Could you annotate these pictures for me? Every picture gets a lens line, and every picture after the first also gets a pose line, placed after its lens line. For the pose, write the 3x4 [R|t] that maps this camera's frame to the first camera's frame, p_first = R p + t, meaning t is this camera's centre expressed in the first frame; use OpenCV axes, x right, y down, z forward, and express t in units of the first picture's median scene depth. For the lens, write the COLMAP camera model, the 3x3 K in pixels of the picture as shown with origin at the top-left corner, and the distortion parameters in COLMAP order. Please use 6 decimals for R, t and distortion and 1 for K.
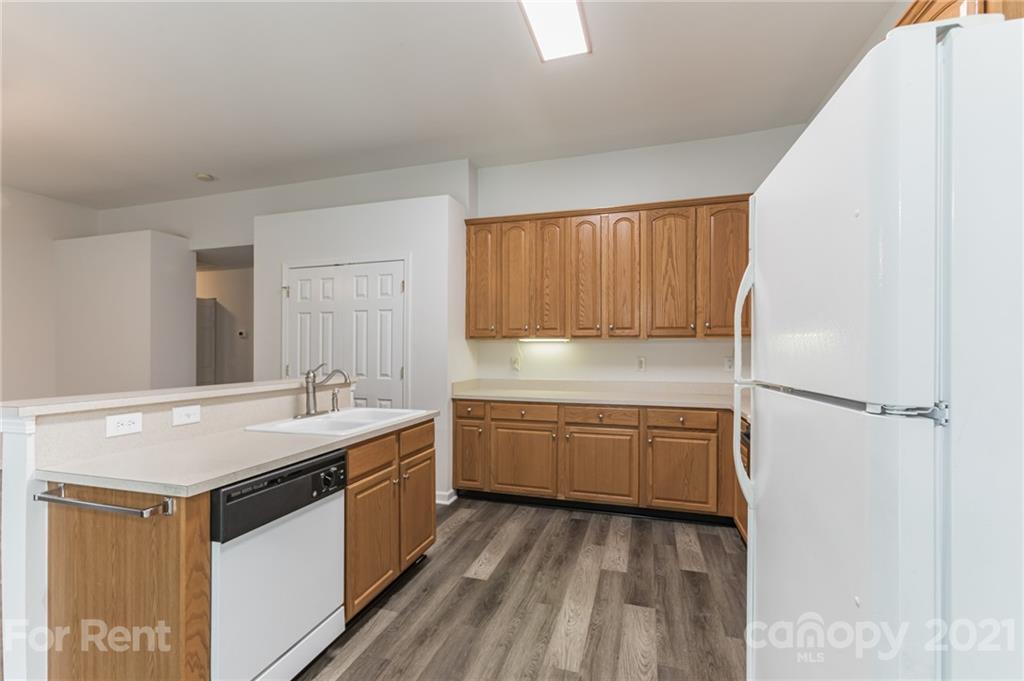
lens RADIAL K [[466.8, 0, 489.9], [0, 466.8, 352.4], [0, 0, 1]] dist [0.005305, 0.010381]
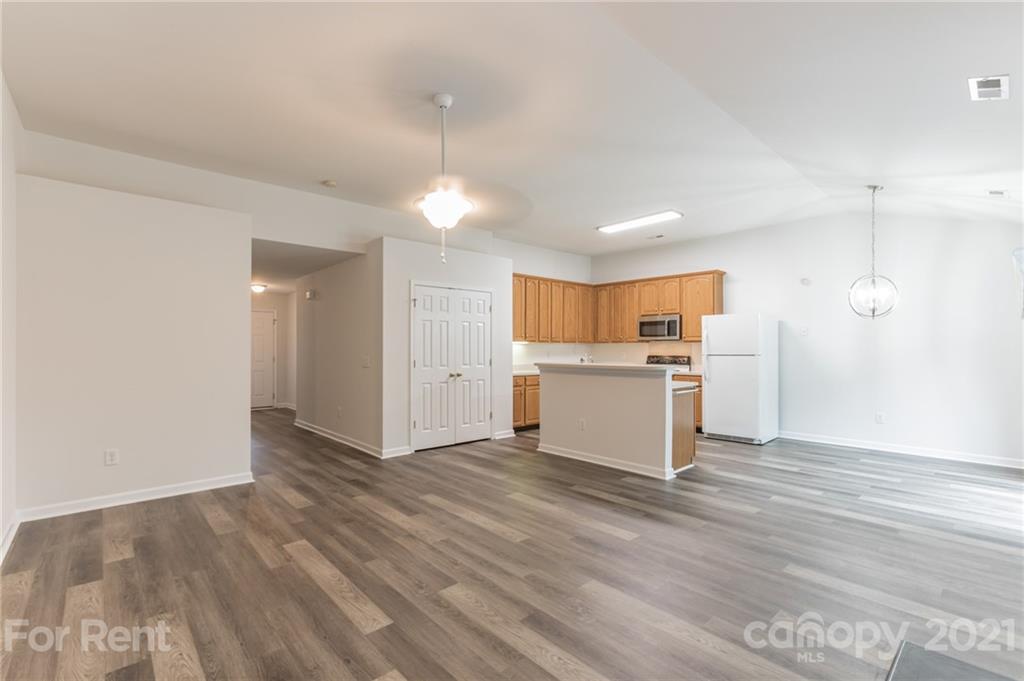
lens RADIAL K [[466.8, 0, 529.7], [0, 466.8, 352.5], [0, 0, 1]] dist [0.005305, 0.010381]
pose [[0.452306, -0.010935, 0.891796, -2.260550], [0.005137, 0.999940, 0.009656, -0.003852], [-0.891848, 0.000213, 0.452335, 0.215552]]
